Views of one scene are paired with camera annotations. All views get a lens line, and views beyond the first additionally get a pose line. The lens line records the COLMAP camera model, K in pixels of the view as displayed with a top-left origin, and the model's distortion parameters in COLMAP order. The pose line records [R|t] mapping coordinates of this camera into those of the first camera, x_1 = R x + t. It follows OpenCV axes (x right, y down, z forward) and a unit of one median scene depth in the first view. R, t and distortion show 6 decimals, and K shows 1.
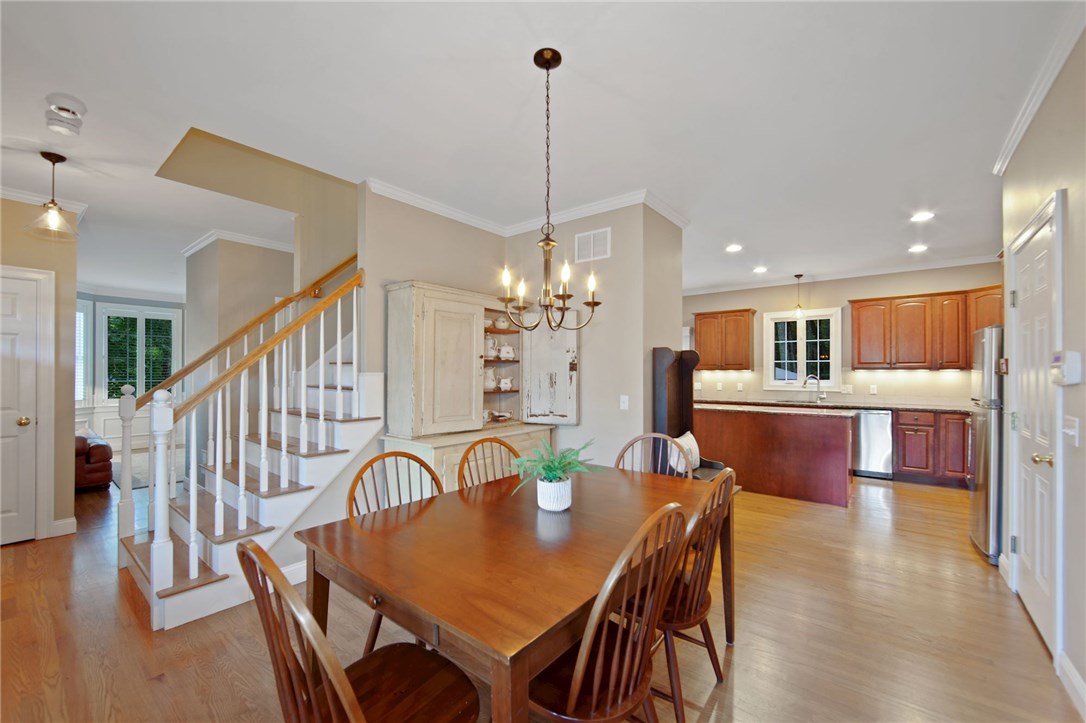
lens RADIAL K [[433.0, 0, 540.1], [0, 433.0, 370.6], [0, 0, 1]] dist [-0.014221, -0.000044]
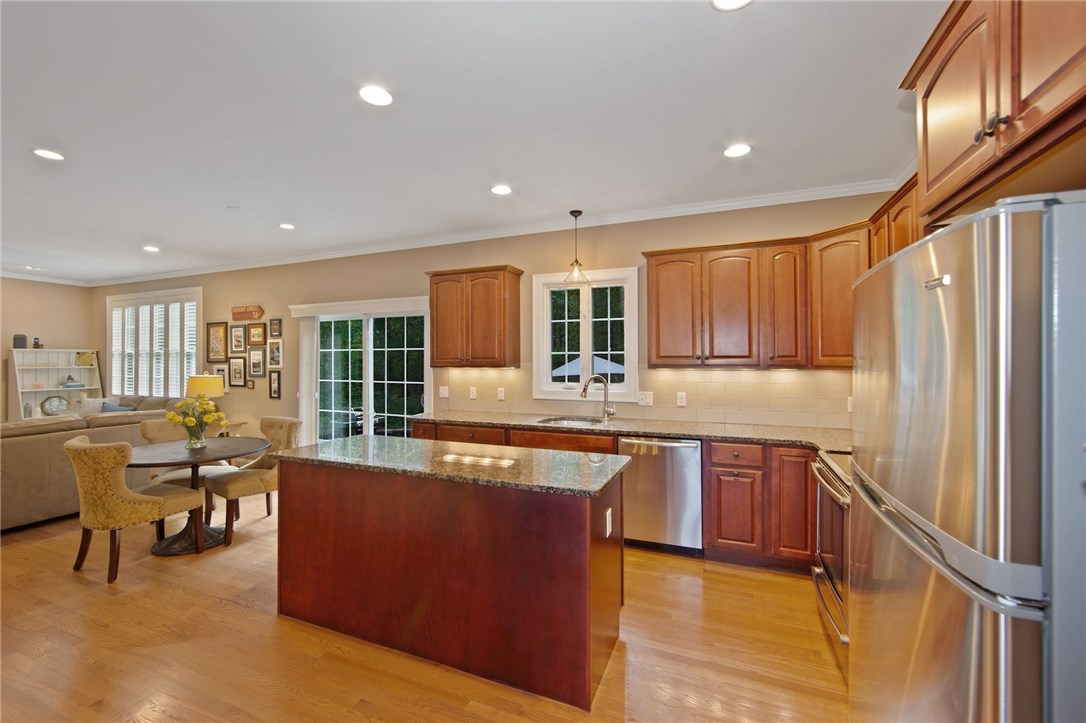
lens RADIAL K [[433.0, 0, 546.7], [0, 433.0, 356.2], [0, 0, 1]] dist [-0.014221, -0.000044]
pose [[0.961547, -0.005131, 0.274593, 0.425637], [0.004992, 0.999987, 0.001206, -0.020135], [-0.274596, 0.000211, 0.961560, 0.459646]]
